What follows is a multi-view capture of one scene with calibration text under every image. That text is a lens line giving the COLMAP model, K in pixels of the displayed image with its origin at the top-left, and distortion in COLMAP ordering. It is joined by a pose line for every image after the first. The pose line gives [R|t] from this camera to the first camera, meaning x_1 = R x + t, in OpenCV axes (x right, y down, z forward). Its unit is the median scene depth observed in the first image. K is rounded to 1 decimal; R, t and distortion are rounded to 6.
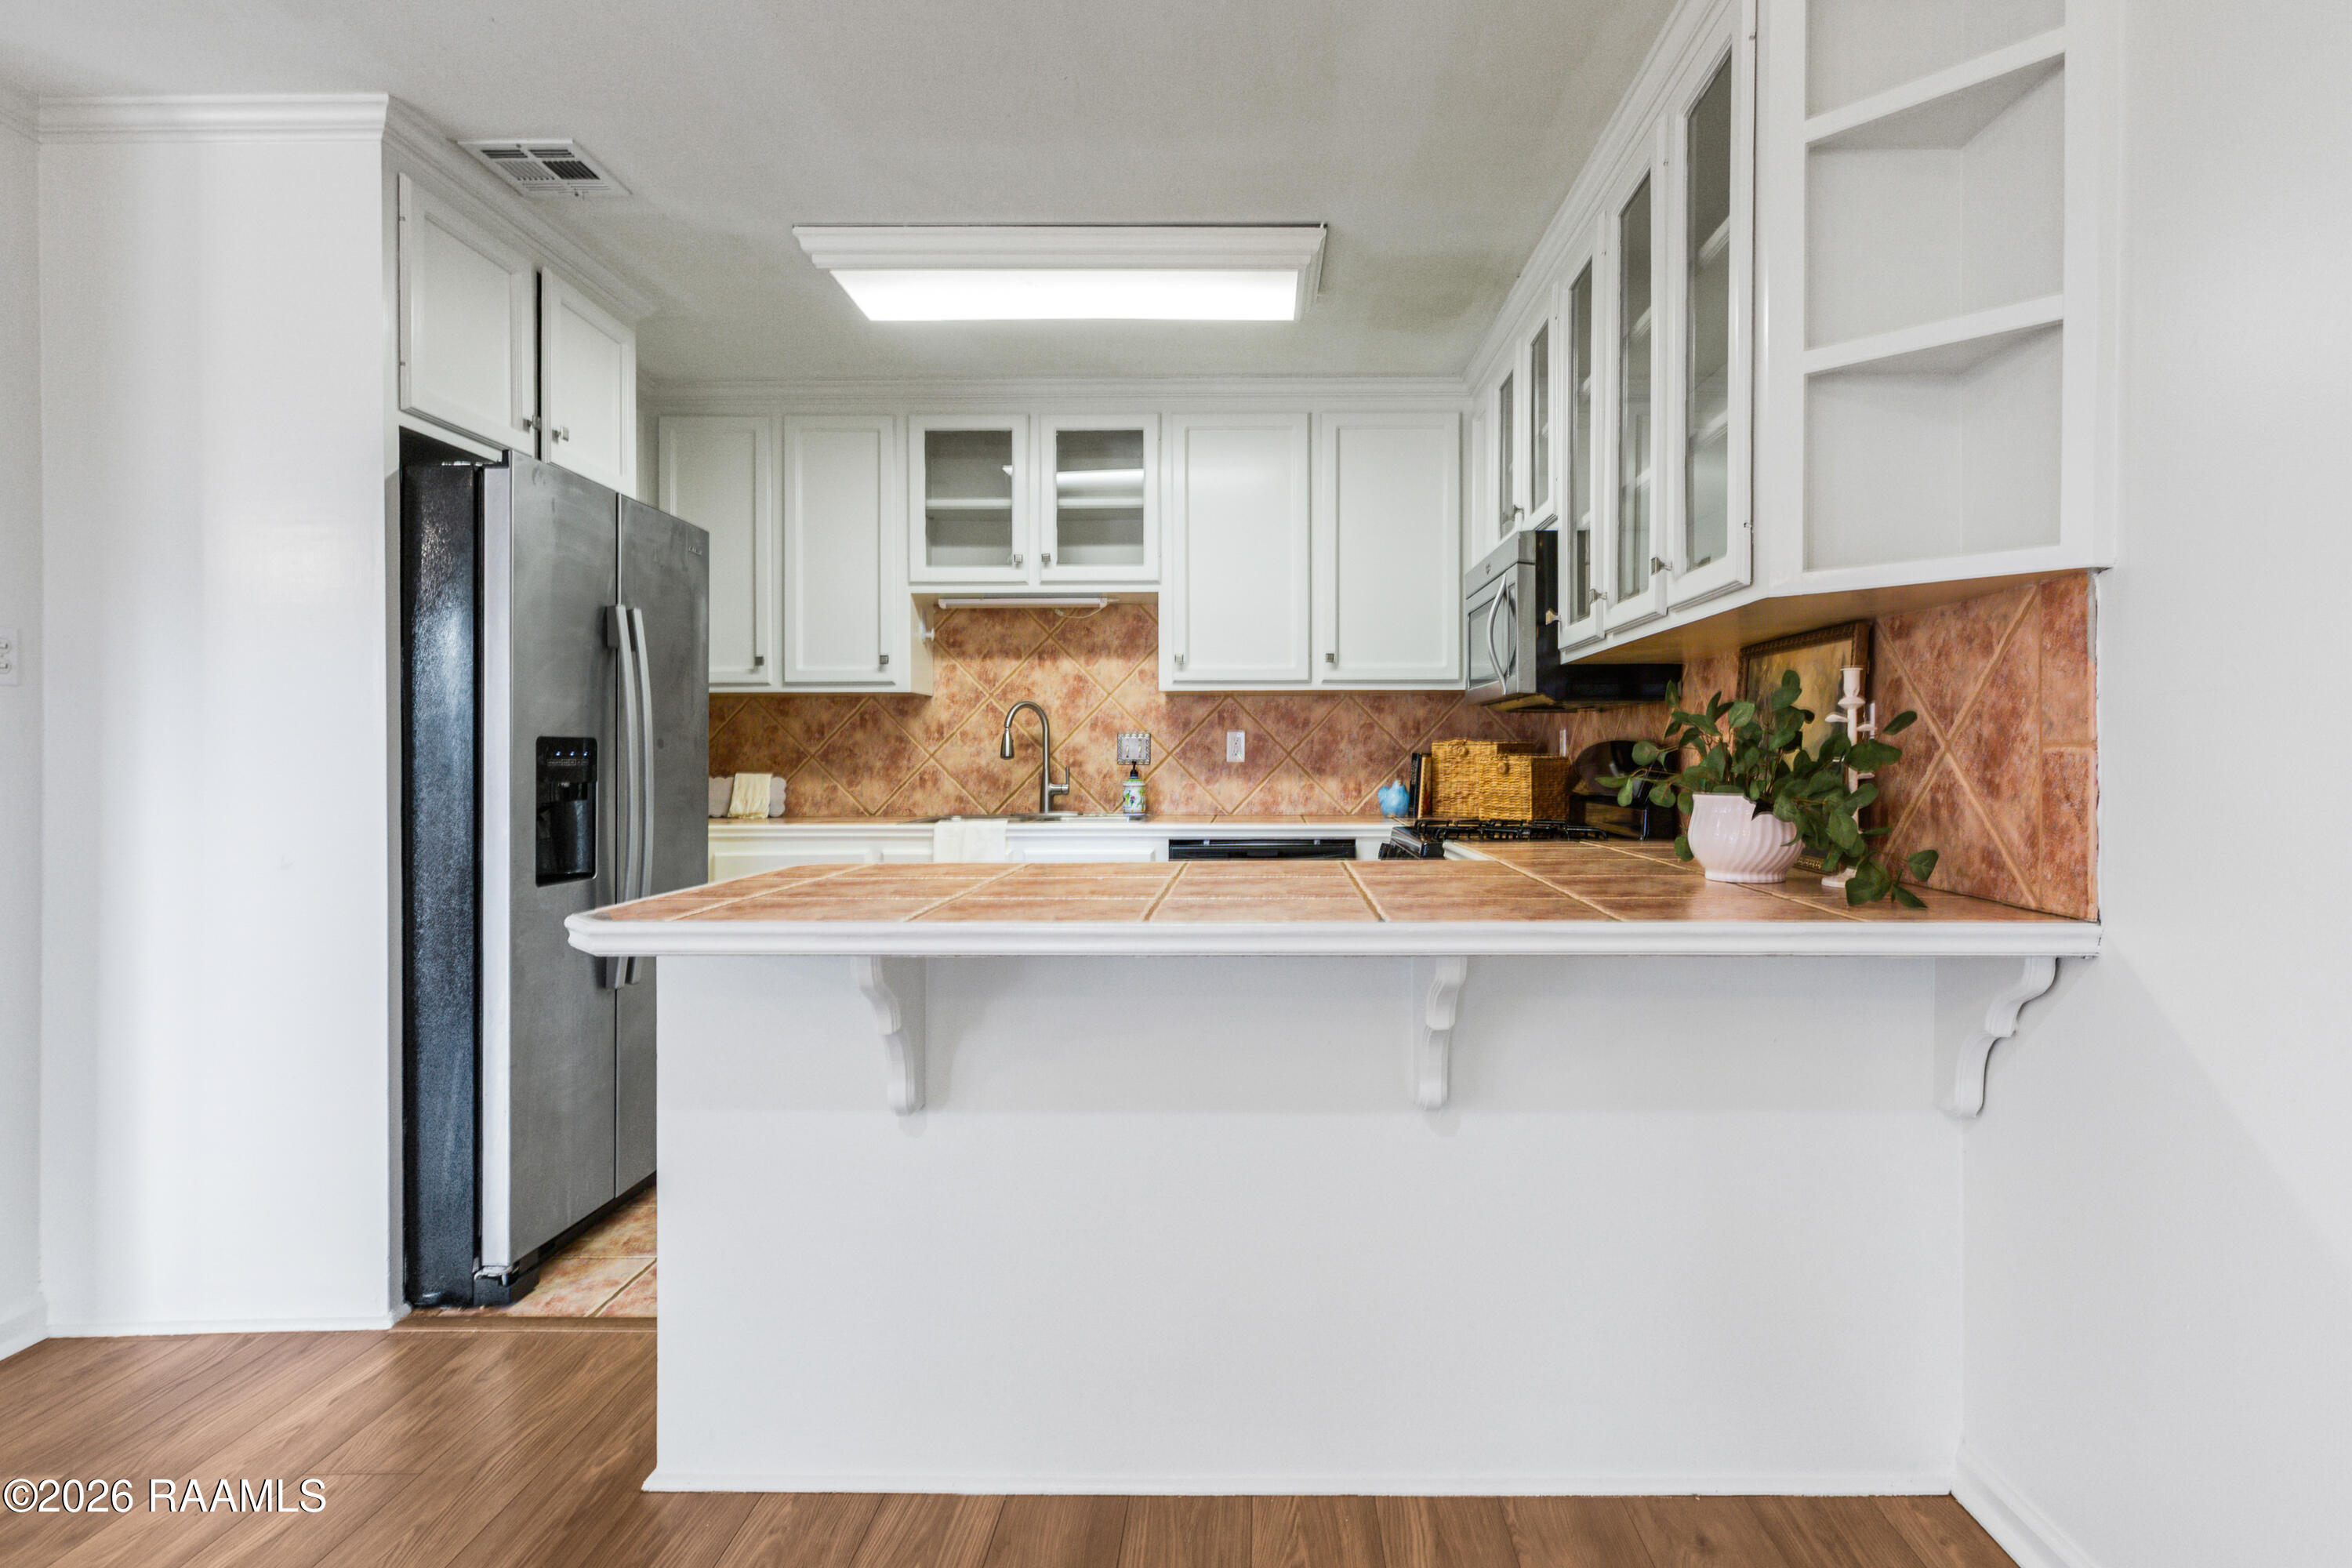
lens RADIAL K [[1127.4, 0, 1206.8], [0, 1127.4, 763.1], [0, 0, 1]] dist [0.004839, -0.000289]
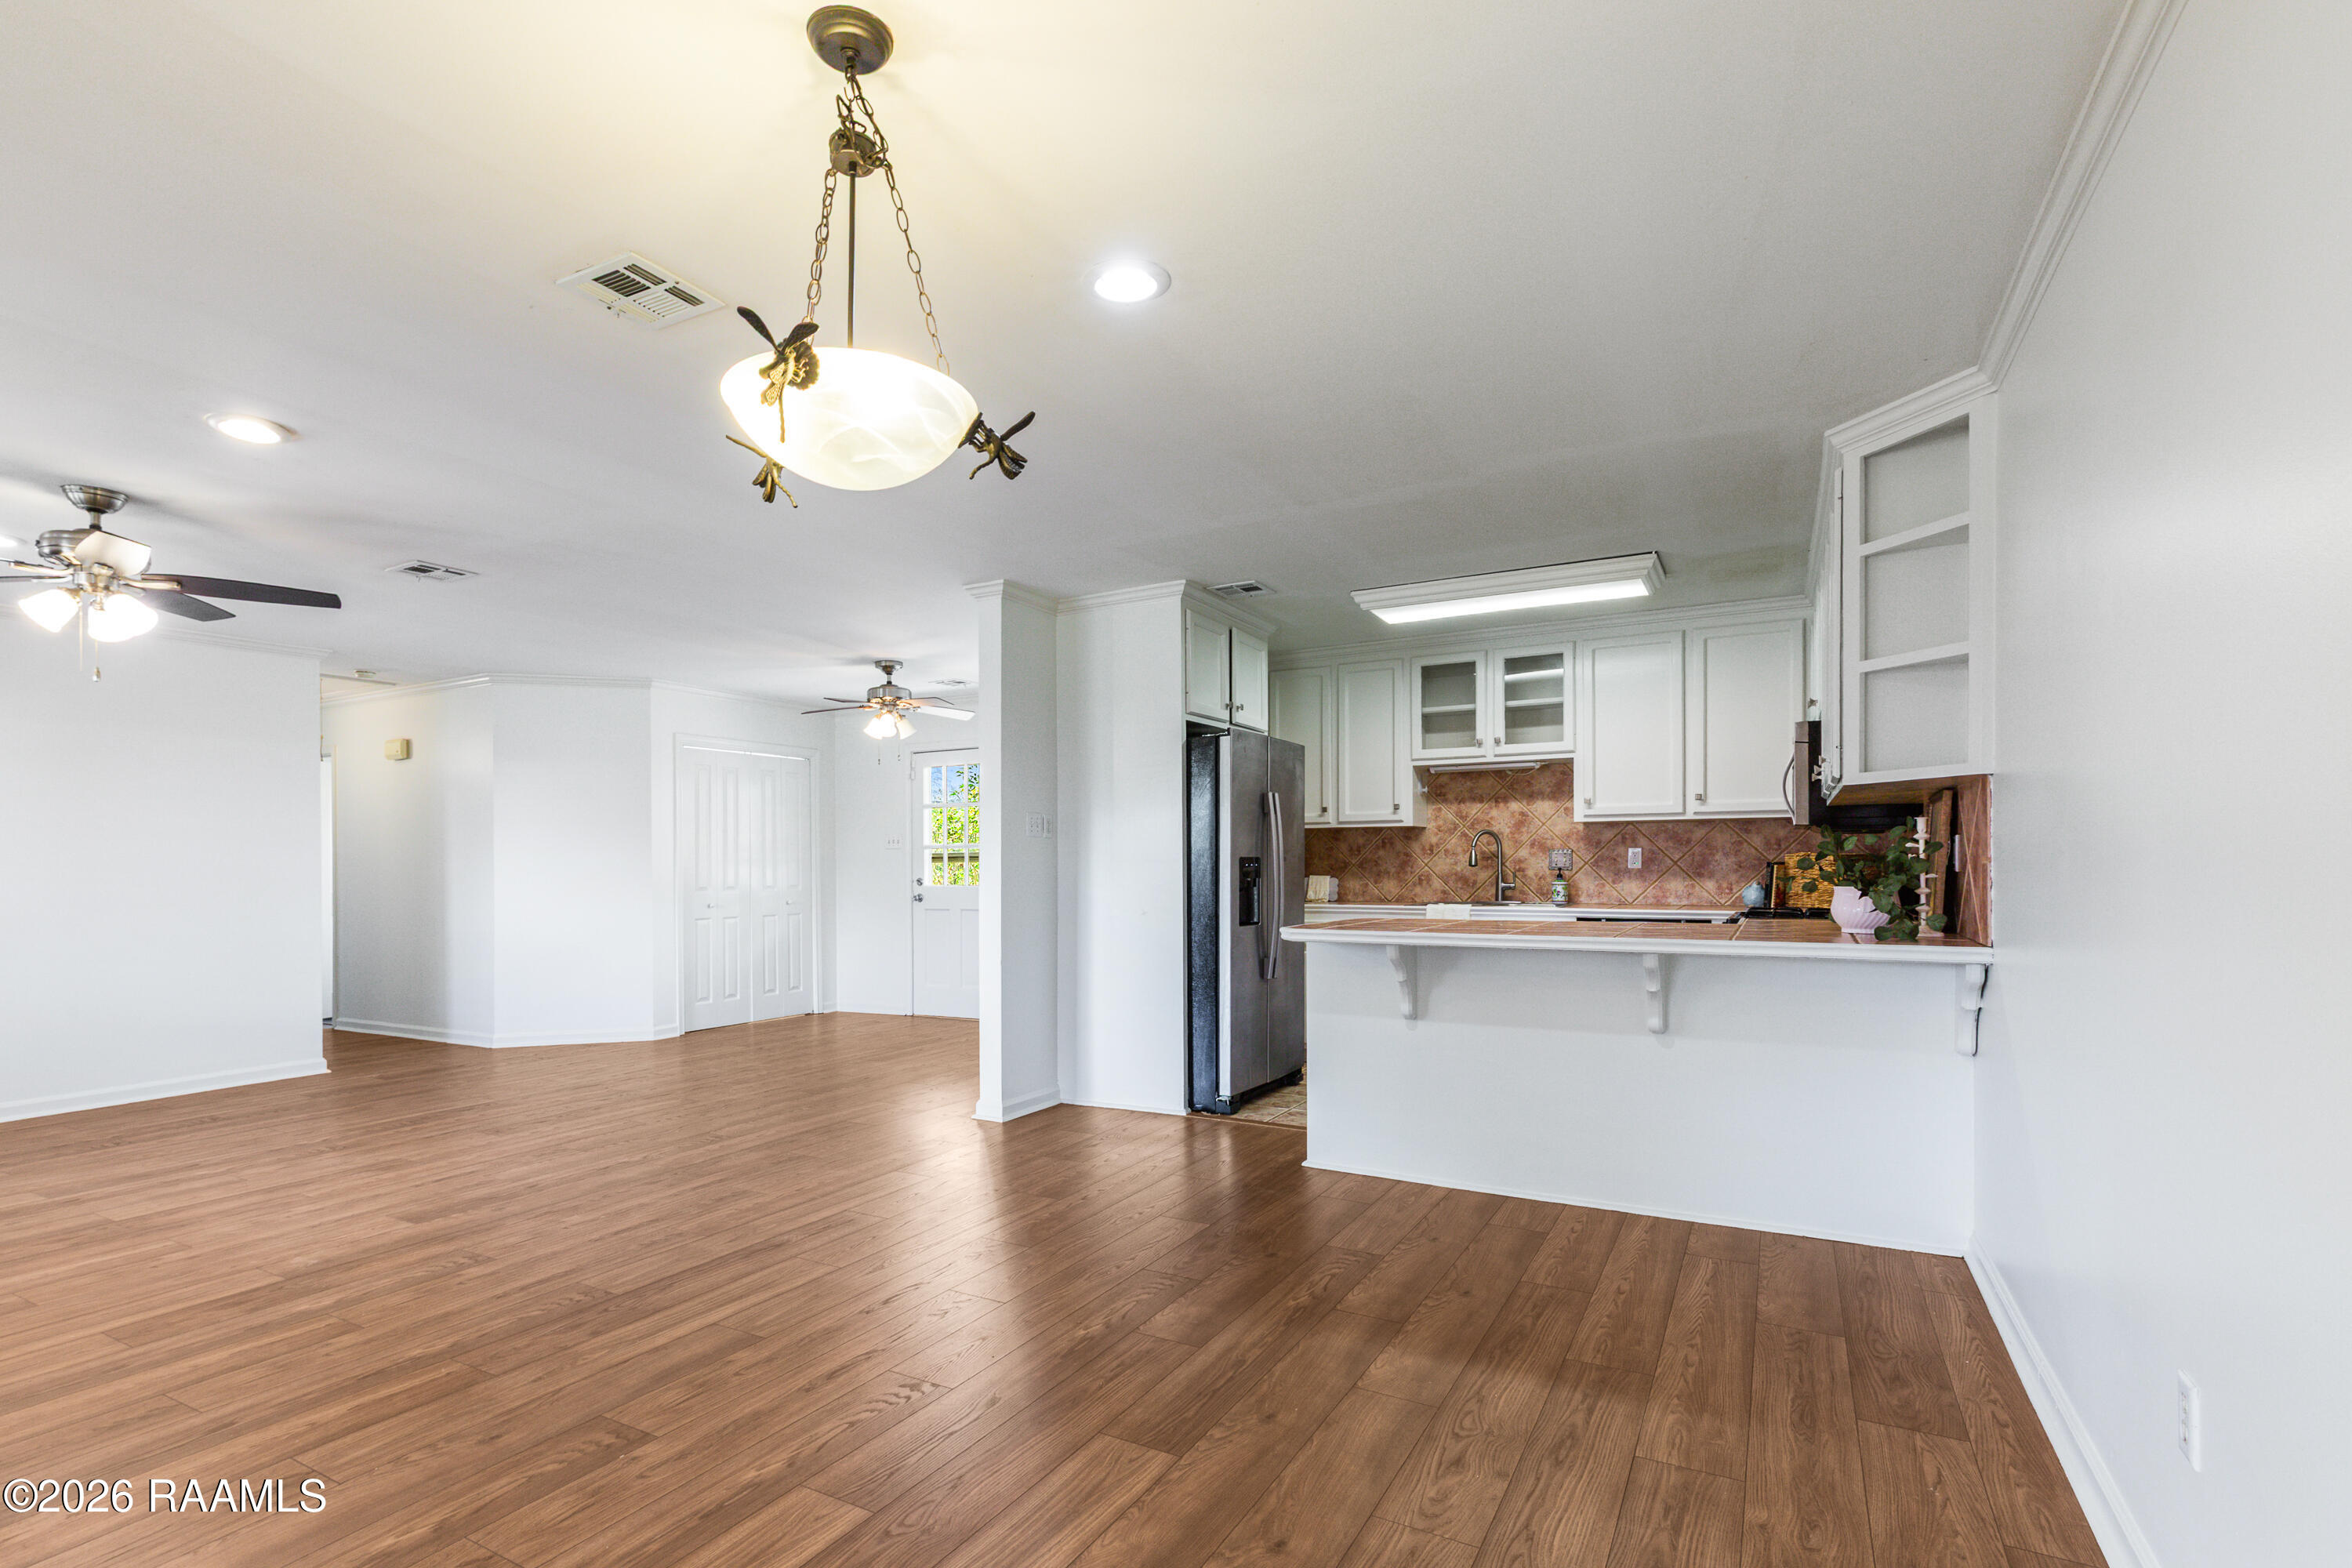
lens RADIAL K [[1127.4, 0, 1122.8], [0, 1127.4, 859.5], [0, 0, 1]] dist [0.004839, -0.000289]
pose [[0.871516, -0.004052, -0.490351, 0.171570], [-0.000723, 0.999954, -0.009549, 0.001571], [0.490367, 0.008677, 0.871473, -0.626570]]
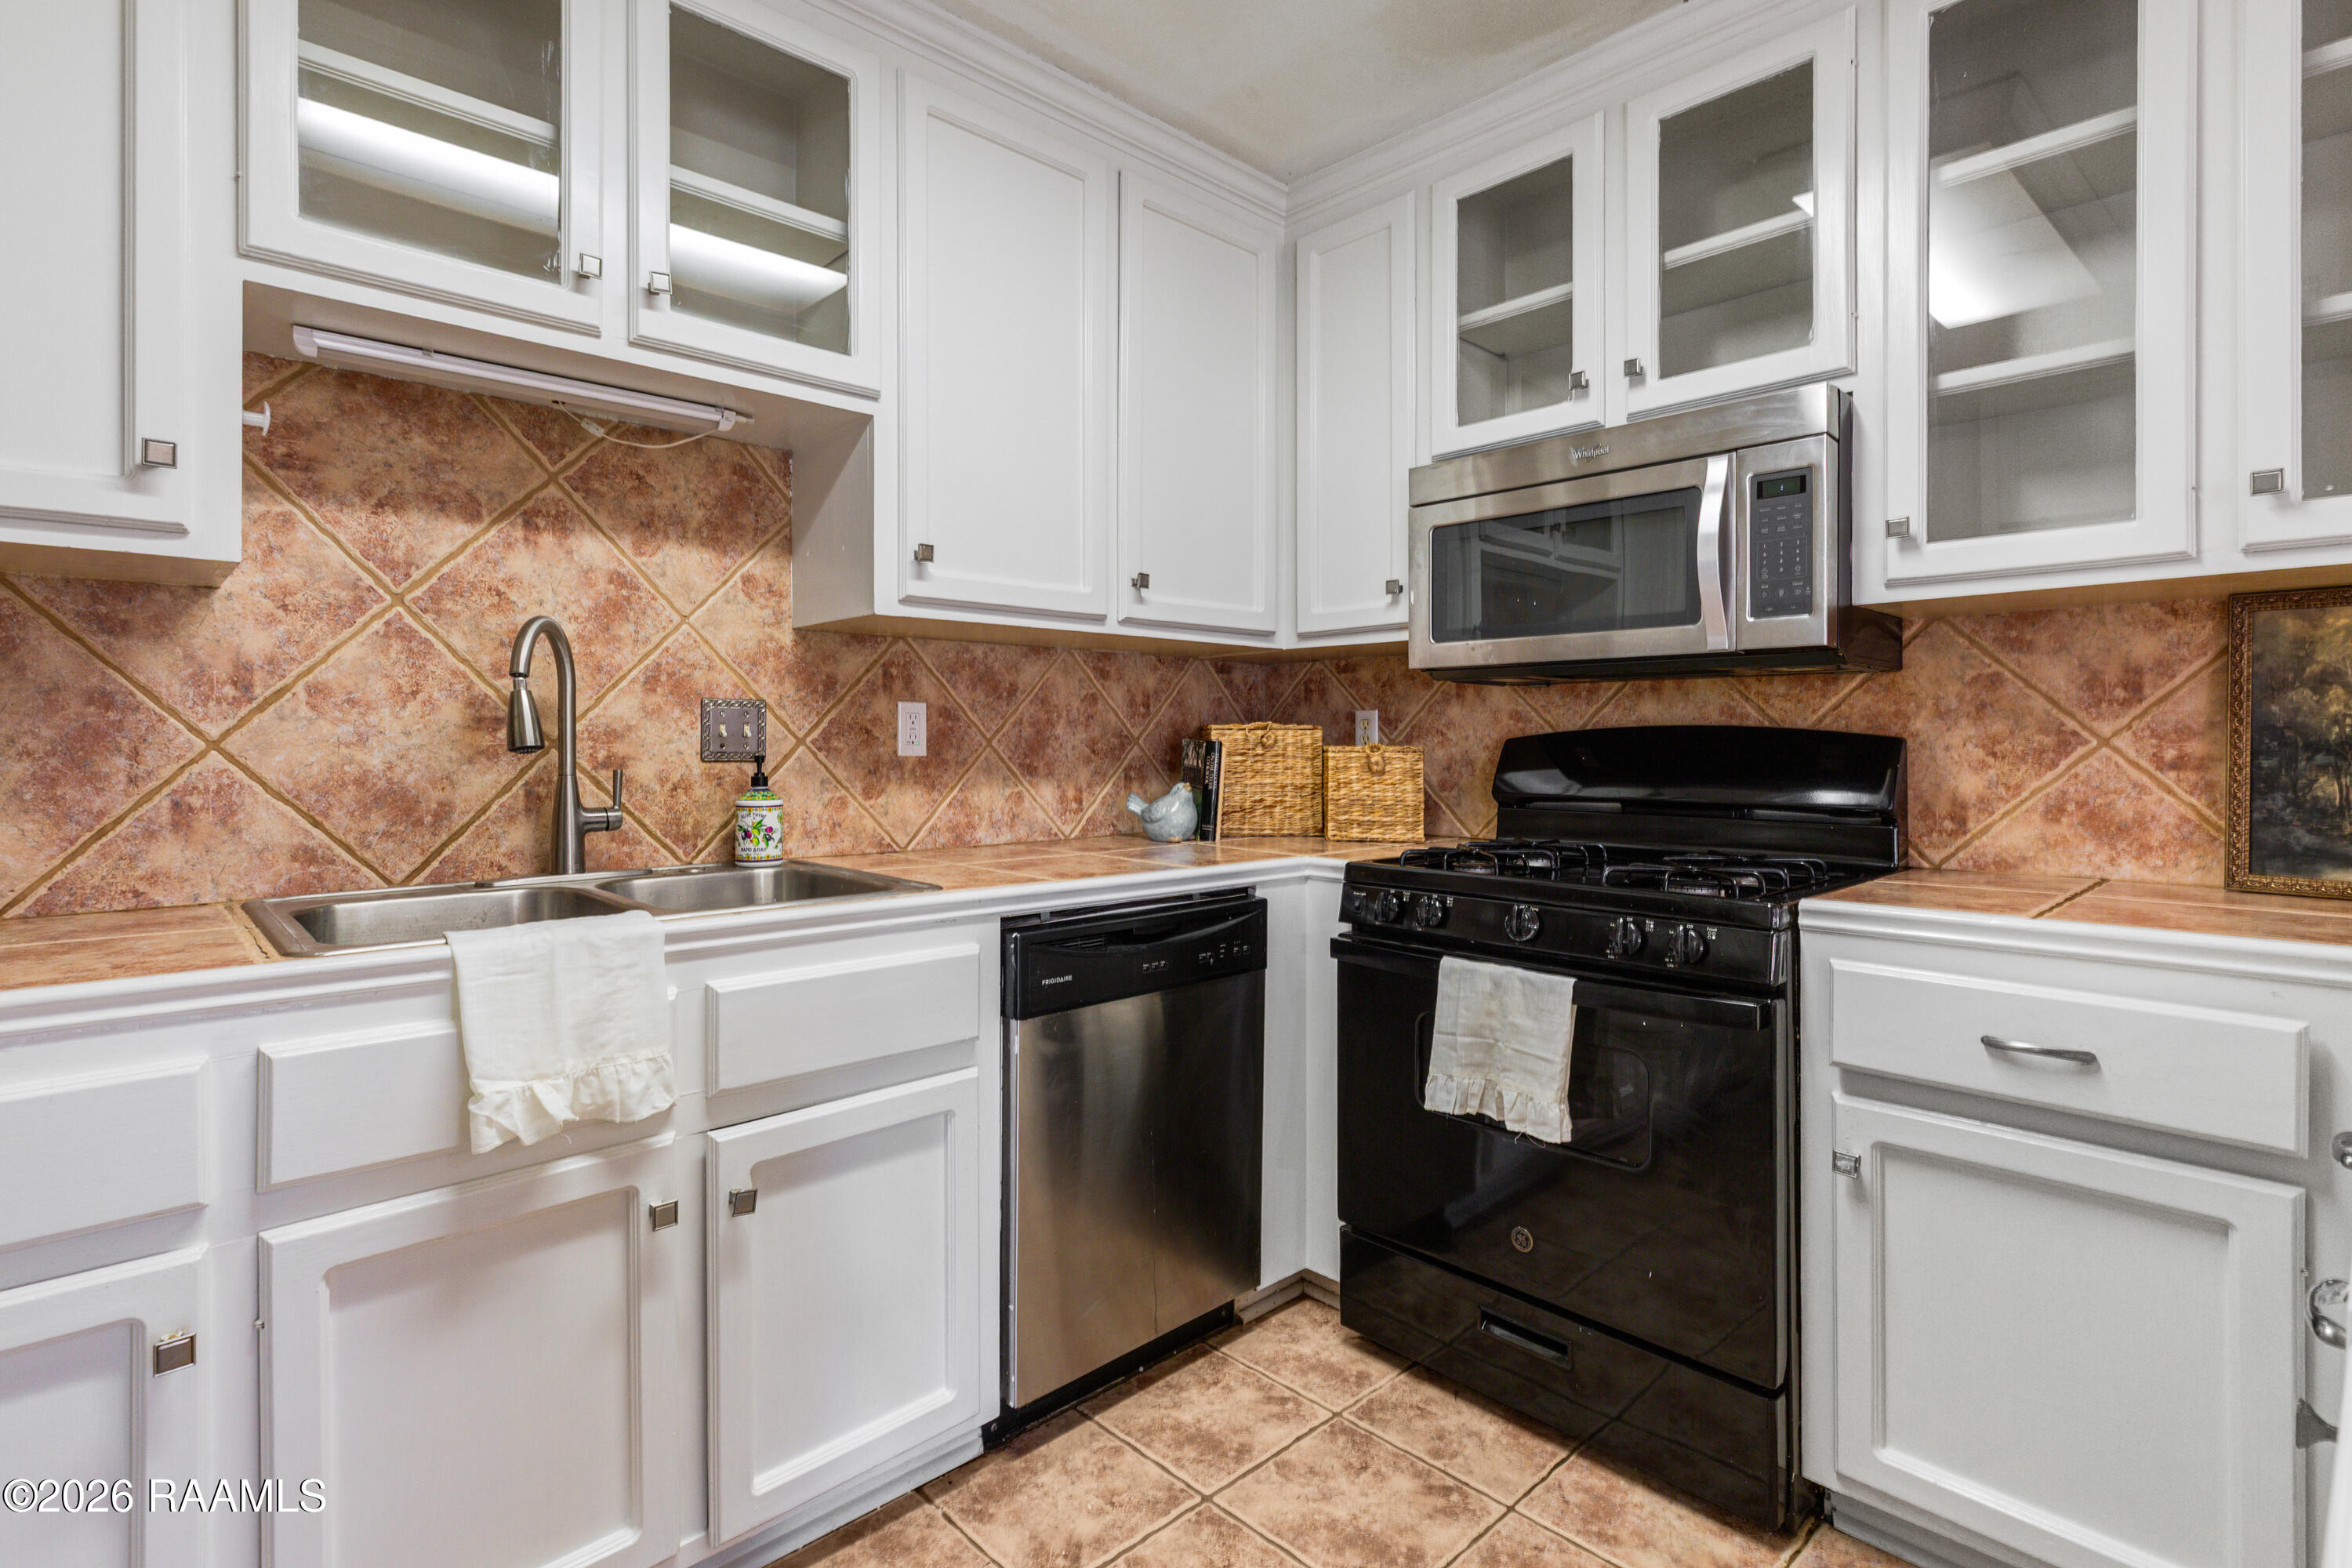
lens RADIAL K [[1127.4, 0, 1123.4], [0, 1127.4, 740.1], [0, 0, 1]] dist [0.004839, -0.000289]
pose [[0.746564, 0.003590, 0.665304, -0.279415], [0.004189, 0.999940, -0.010096, -0.003242], [-0.665301, 0.010324, 0.746504, 0.533731]]
